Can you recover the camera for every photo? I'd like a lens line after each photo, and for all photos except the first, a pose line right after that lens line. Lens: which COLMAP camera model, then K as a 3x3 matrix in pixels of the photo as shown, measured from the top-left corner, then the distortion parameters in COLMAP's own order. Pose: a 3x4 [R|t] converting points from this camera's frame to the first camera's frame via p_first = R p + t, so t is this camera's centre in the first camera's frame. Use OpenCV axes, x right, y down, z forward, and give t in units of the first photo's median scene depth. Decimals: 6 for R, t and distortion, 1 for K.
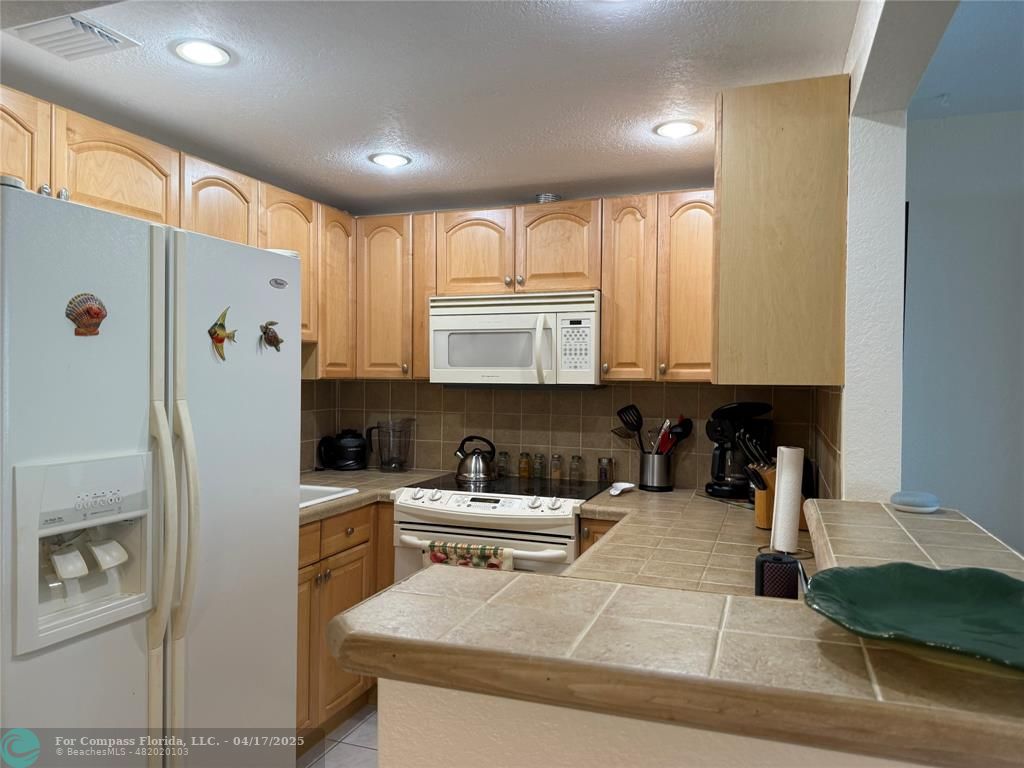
lens RADIAL K [[723.7, 0, 512.0], [0, 723.7, 384.0], [0, 0, 1]] dist [0.092829, -0.132970]
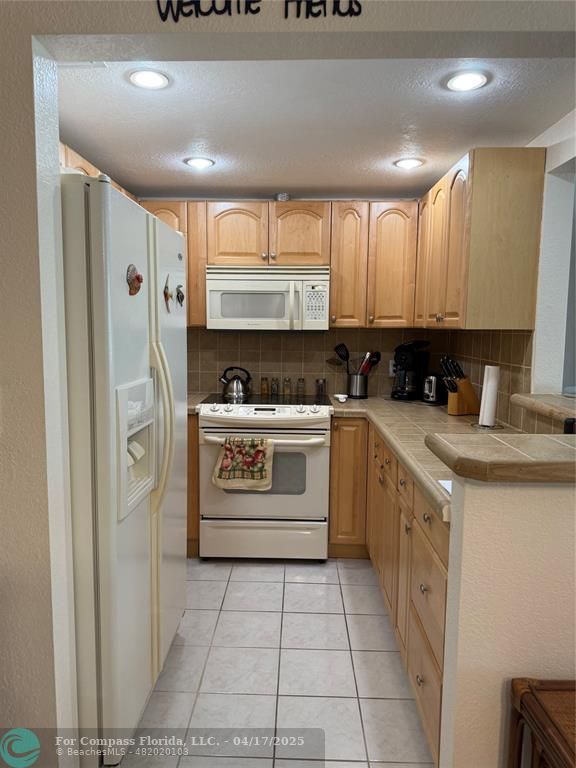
lens RADIAL K [[542.8, 0, 283.4], [0, 542.8, 384.8], [0, 0, 1]] dist [0.092829, -0.132970]
pose [[0.948839, -0.033436, 0.313985, -0.325822], [0.001407, 0.994816, 0.101685, -0.000986], [-0.315757, -0.096041, 0.943967, -0.042810]]
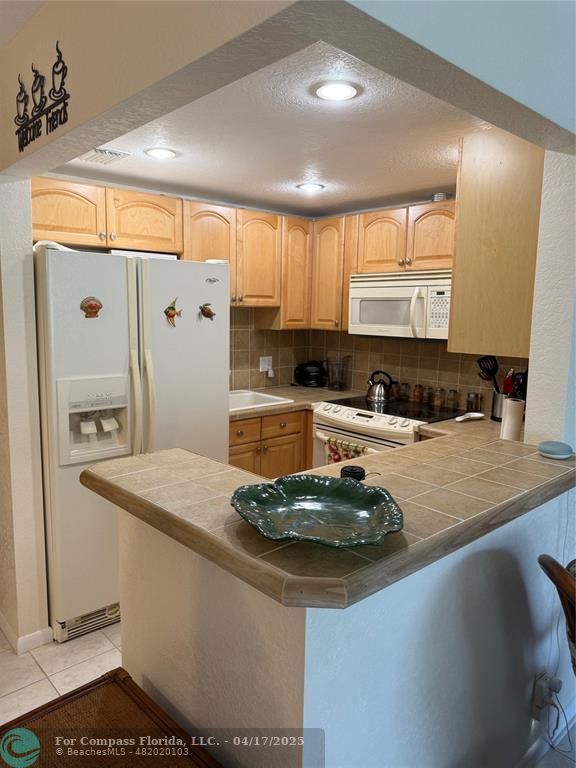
lens RADIAL K [[542.8, 0, 283.4], [0, 542.8, 384.8], [0, 0, 1]] dist [0.092829, -0.132970]
pose [[0.883415, 0.073140, -0.462849, 0.312295], [-0.013163, 0.991227, 0.131512, -0.045774], [0.468407, -0.110088, 0.876627, -0.055377]]
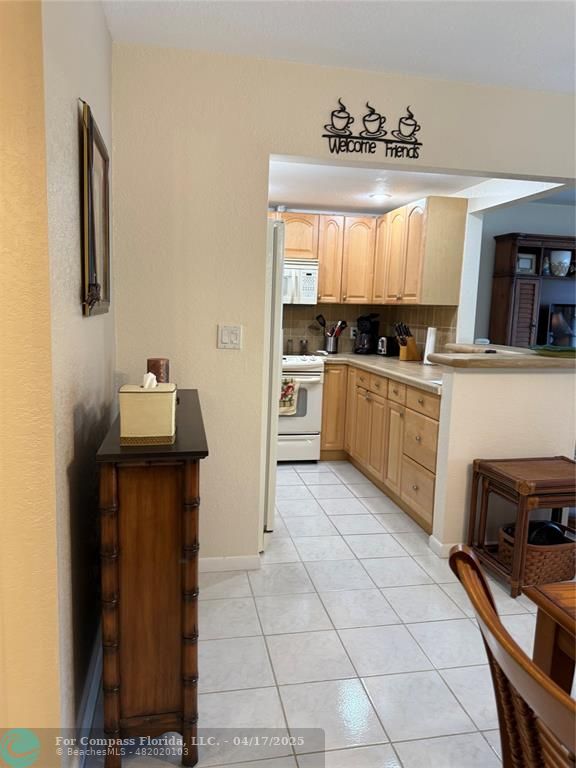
lens RADIAL K [[542.8, 0, 283.4], [0, 542.8, 384.8], [0, 0, 1]] dist [0.092829, -0.132970]
pose [[0.857100, -0.055190, 0.512185, -0.799427], [-0.017607, 0.990525, 0.136198, 0.018259], [-0.514849, -0.125753, 0.848008, -0.344894]]
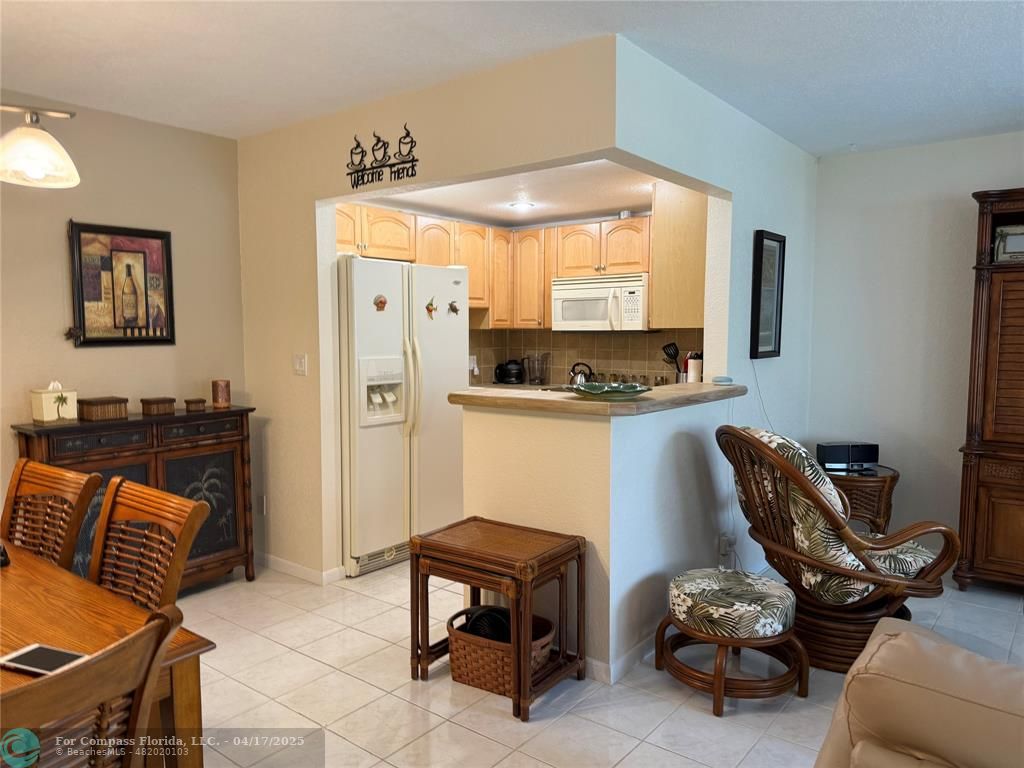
lens RADIAL K [[718.6, 0, 514.8], [0, 718.6, 395.5], [0, 0, 1]] dist [0.123635, -0.200063]
pose [[0.951342, 0.019389, -0.307527, 0.343726], [0.005671, 0.996748, 0.080386, 0.014924], [0.308085, -0.078218, 0.948138, -0.669846]]
